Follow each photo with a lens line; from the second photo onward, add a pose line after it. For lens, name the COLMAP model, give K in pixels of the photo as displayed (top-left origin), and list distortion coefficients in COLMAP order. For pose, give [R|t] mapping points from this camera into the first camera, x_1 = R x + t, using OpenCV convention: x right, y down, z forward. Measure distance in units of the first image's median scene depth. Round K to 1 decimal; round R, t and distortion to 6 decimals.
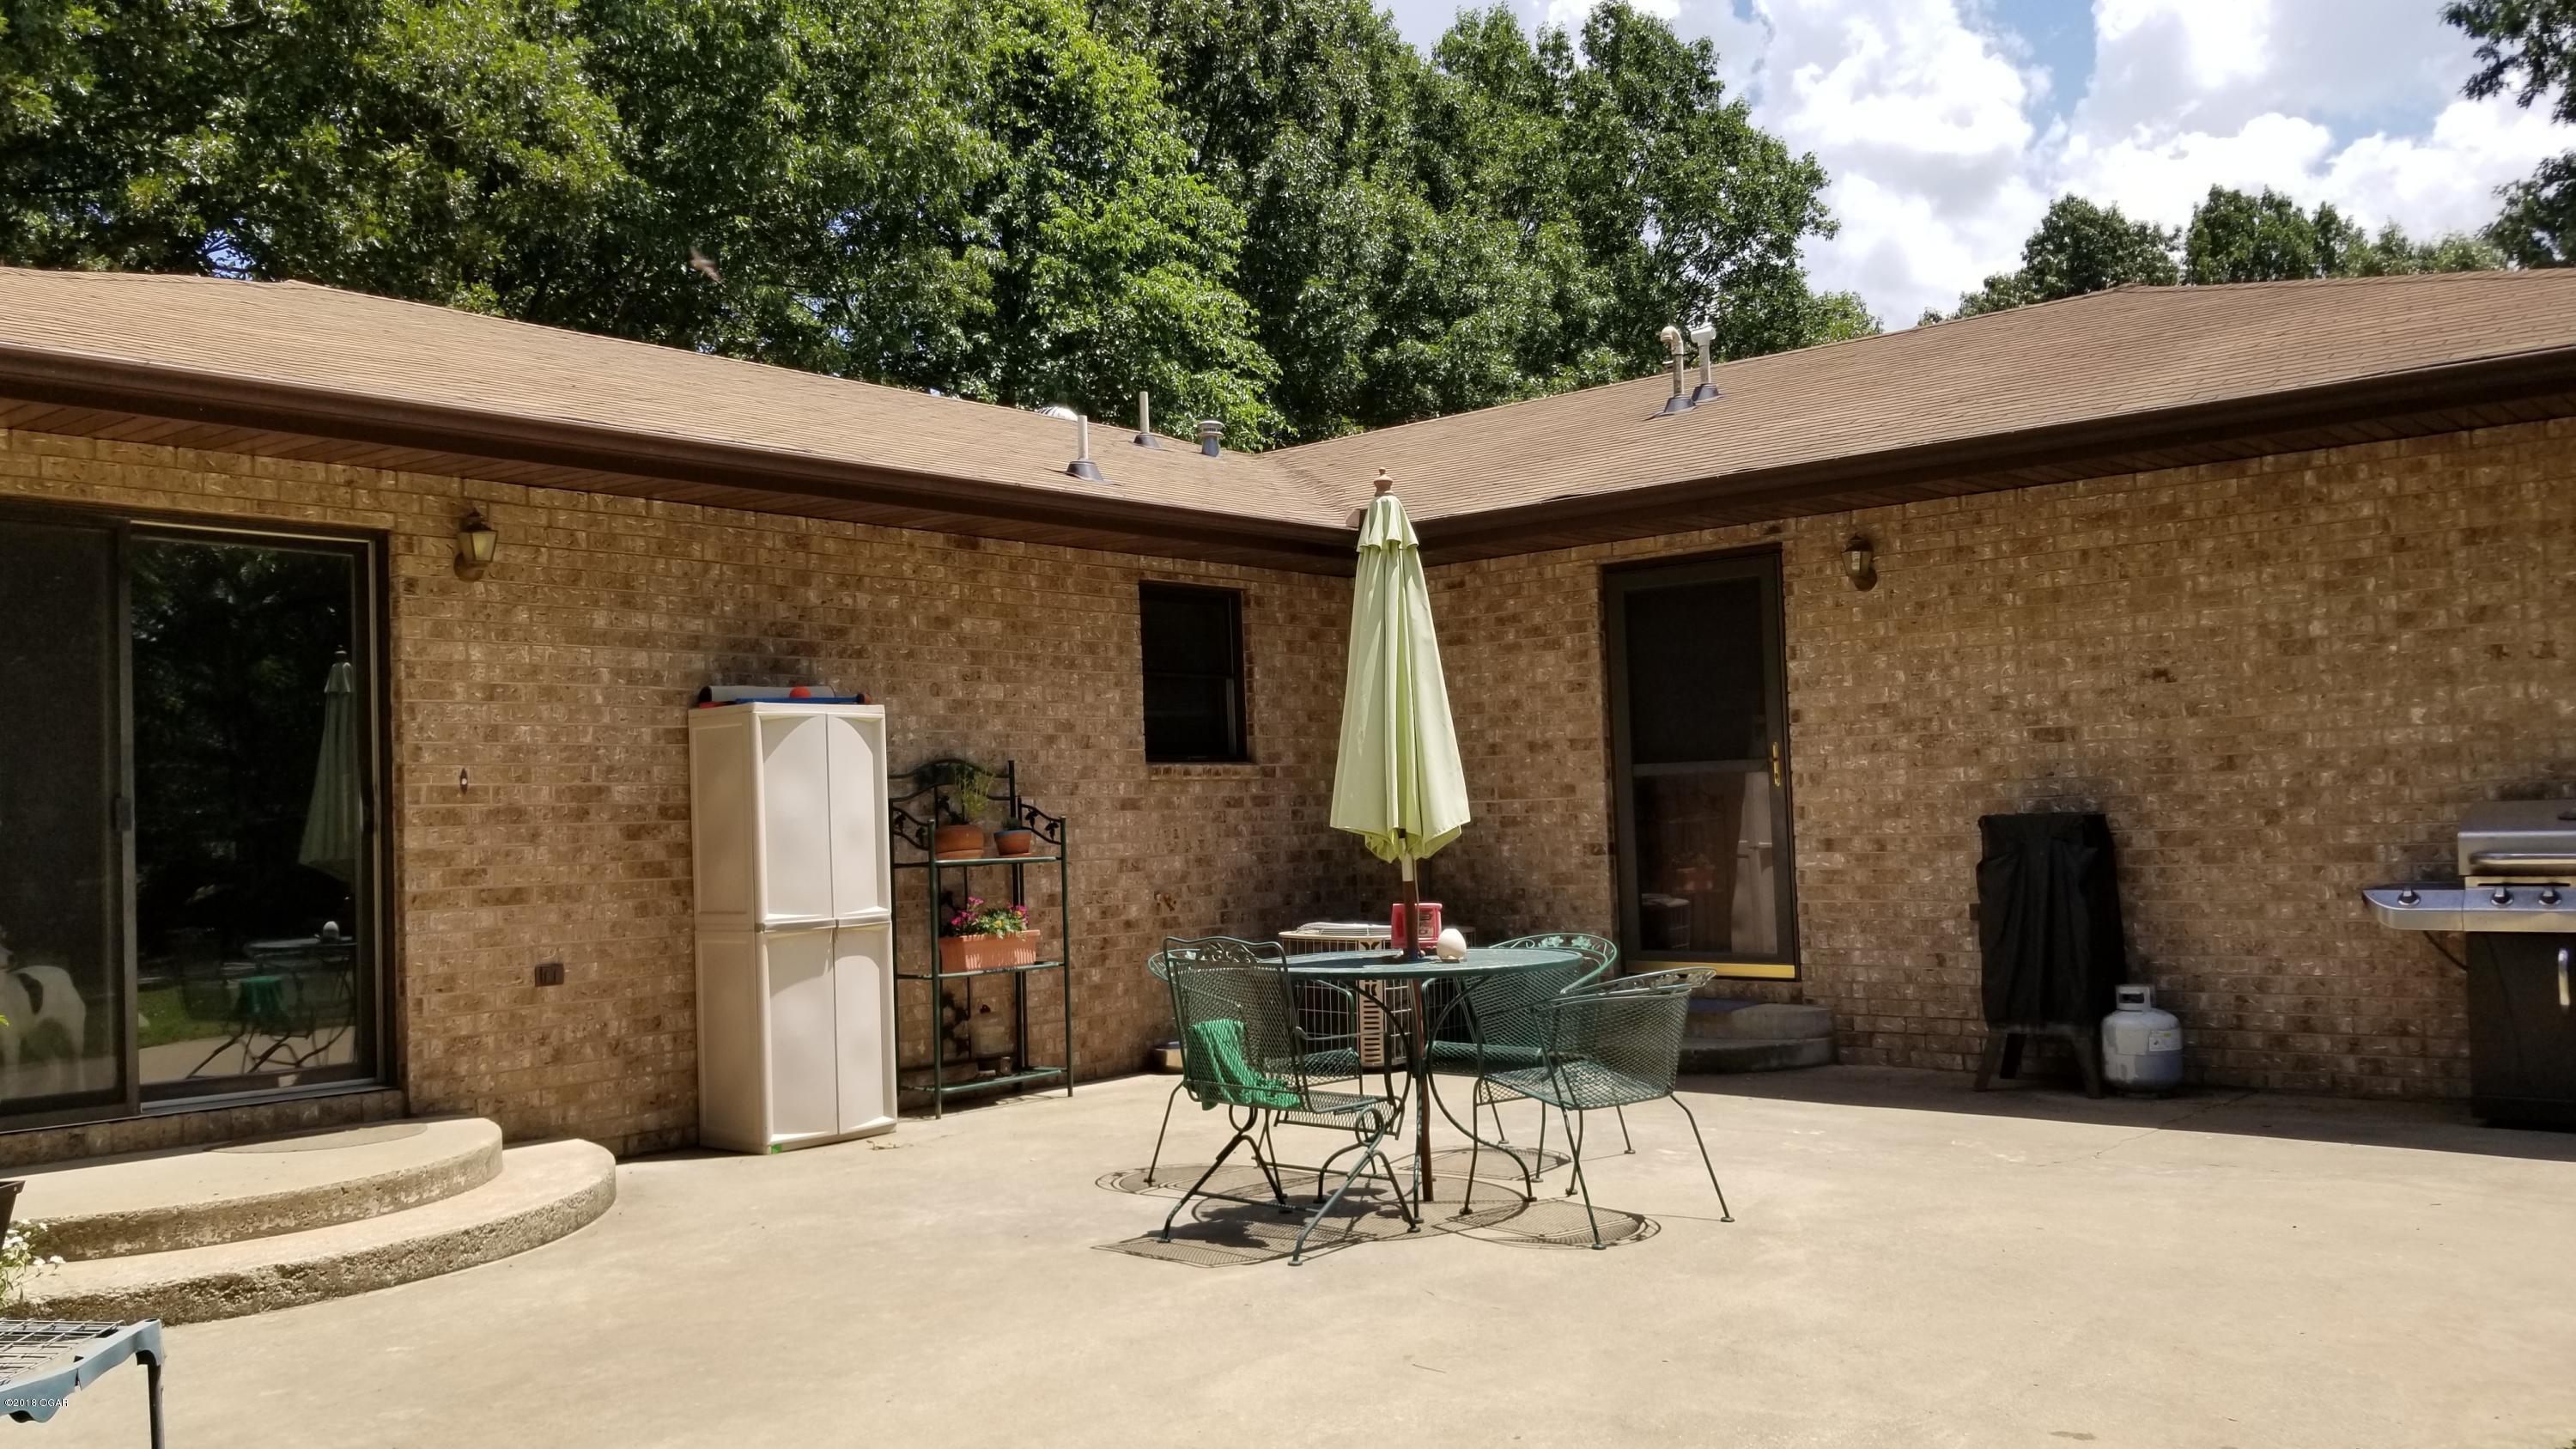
lens RADIAL K [[2047.5, 0, 1311.5], [0, 2047.5, 730.2], [0, 0, 1]] dist [0.082641, -0.088075]
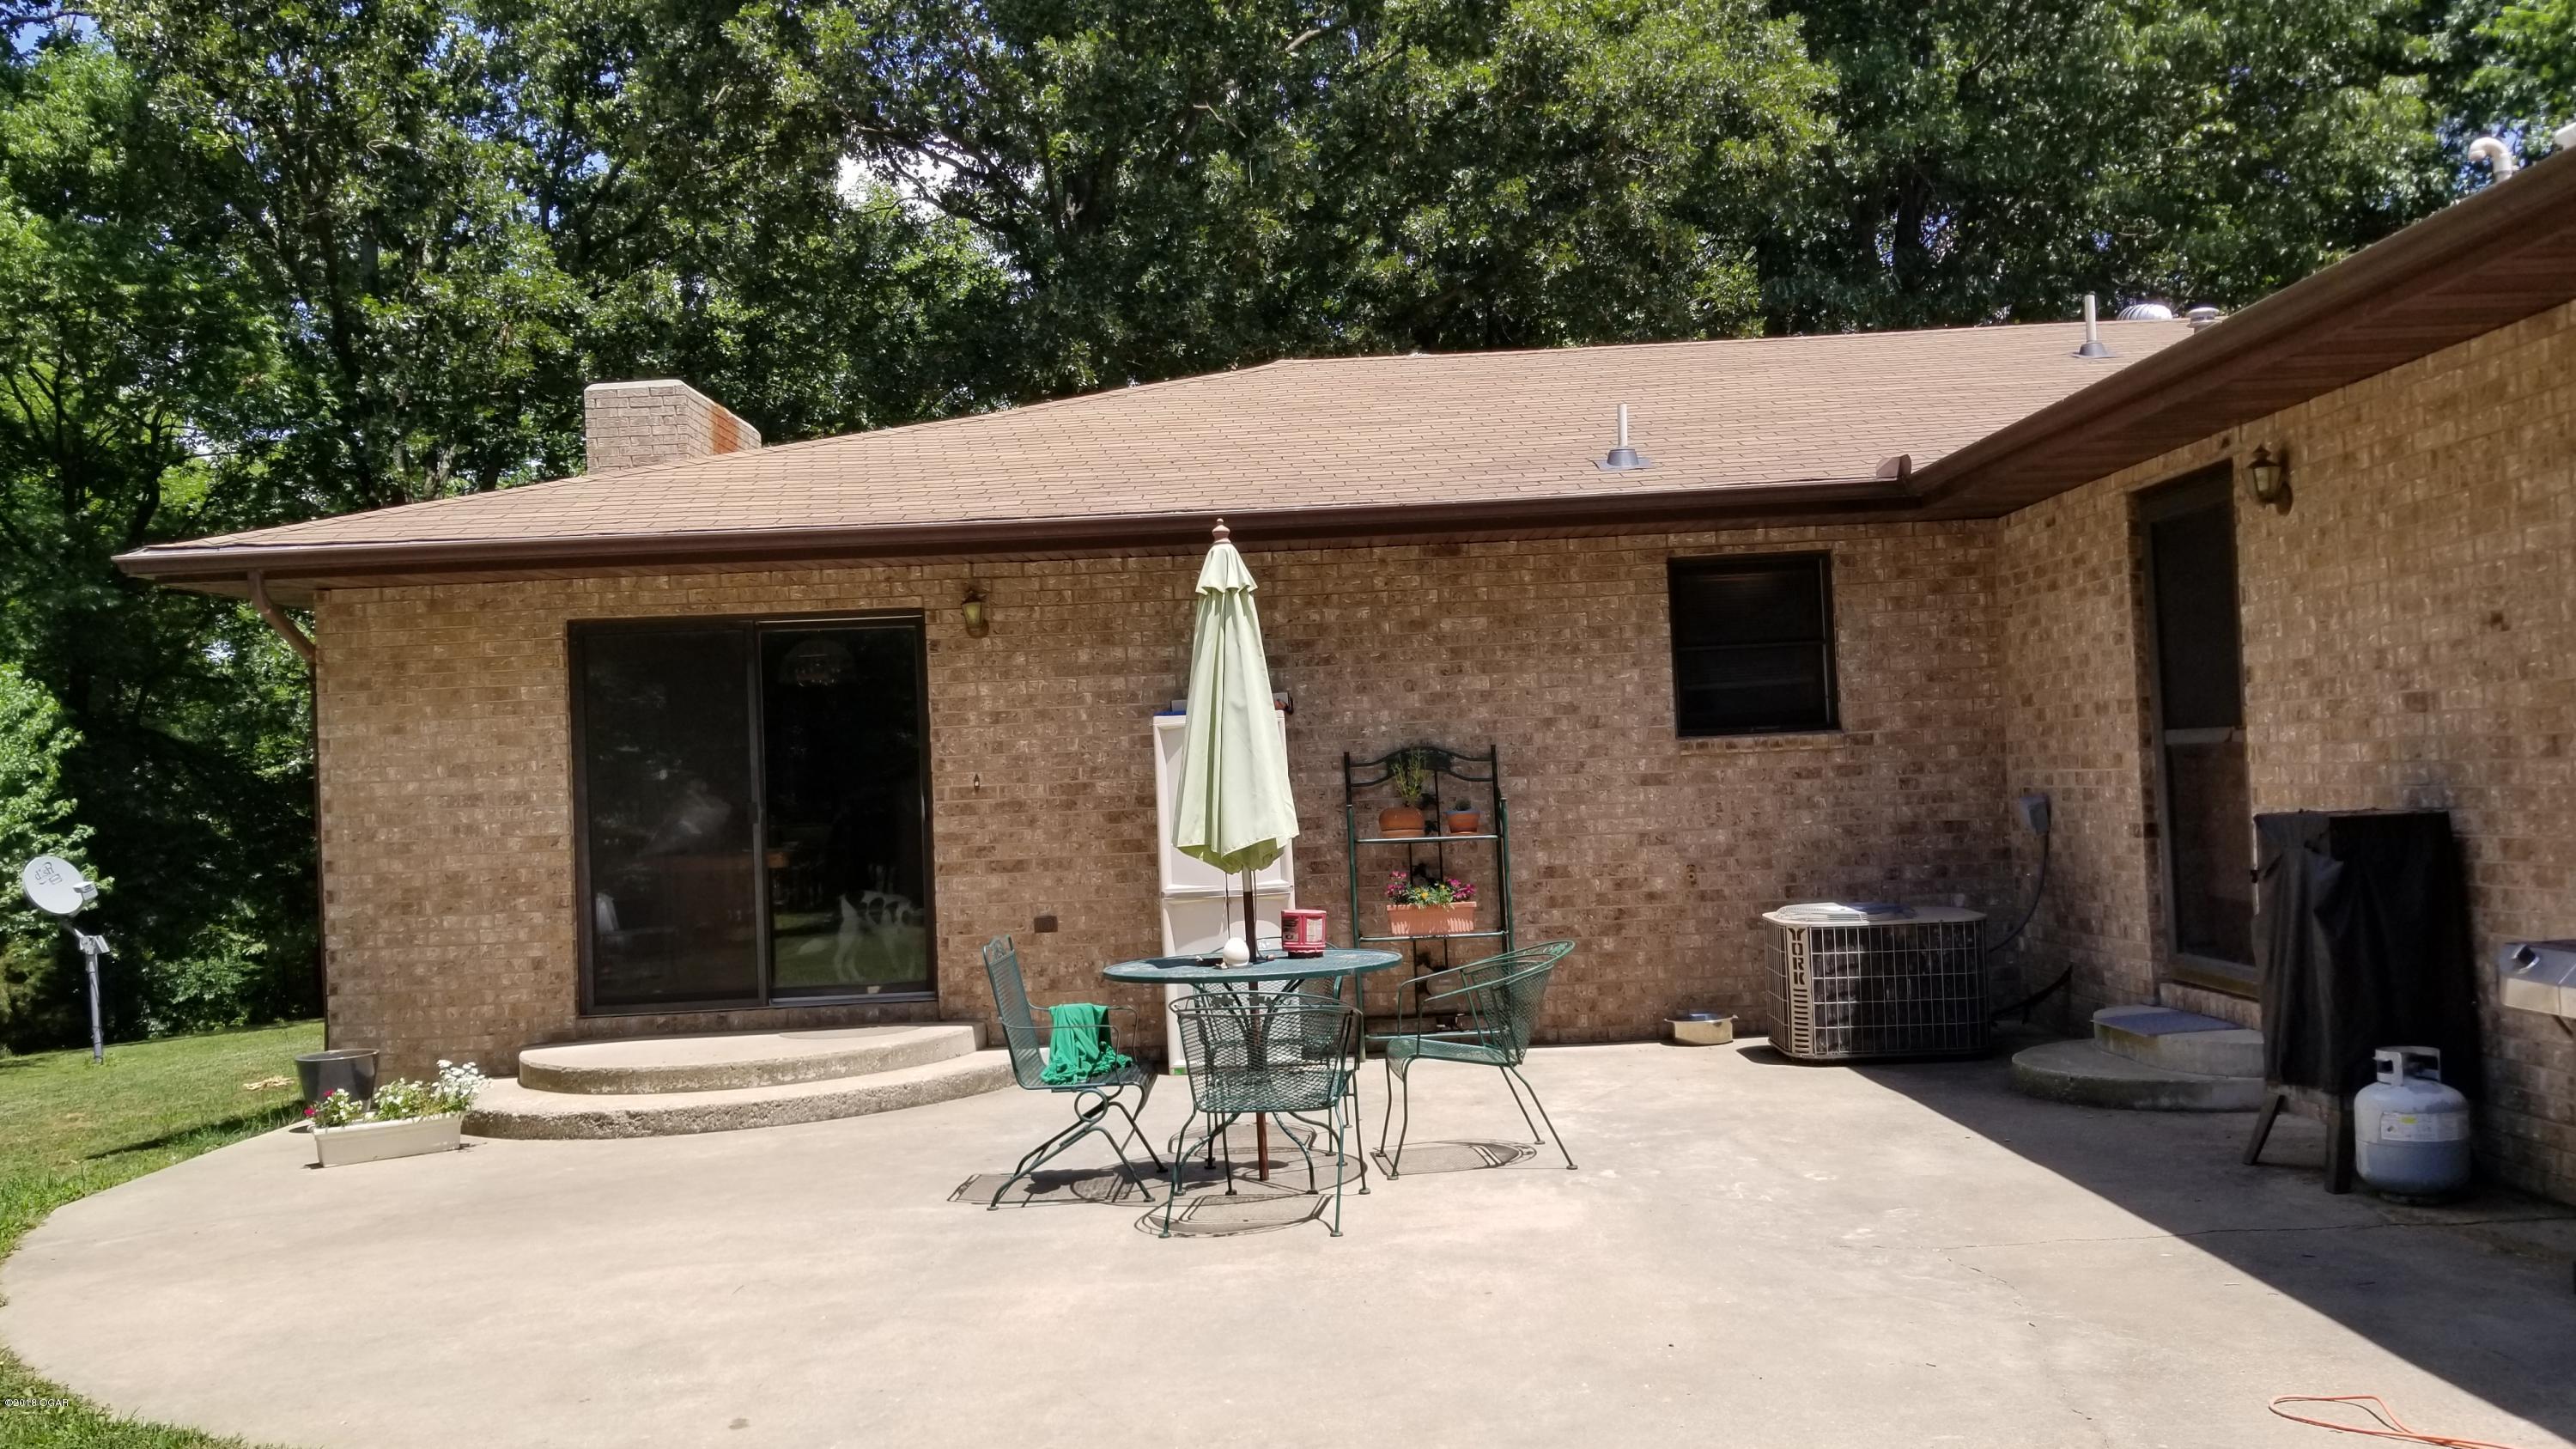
lens RADIAL K [[2047.5, 0, 1293.4], [0, 2047.5, 725.1], [0, 0, 1]] dist [0.082641, -0.088075]
pose [[0.672499, -0.020000, -0.739827, 0.658451], [0.055732, 0.998165, 0.023676, -0.030610], [0.737996, -0.057154, 0.672380, 0.207138]]
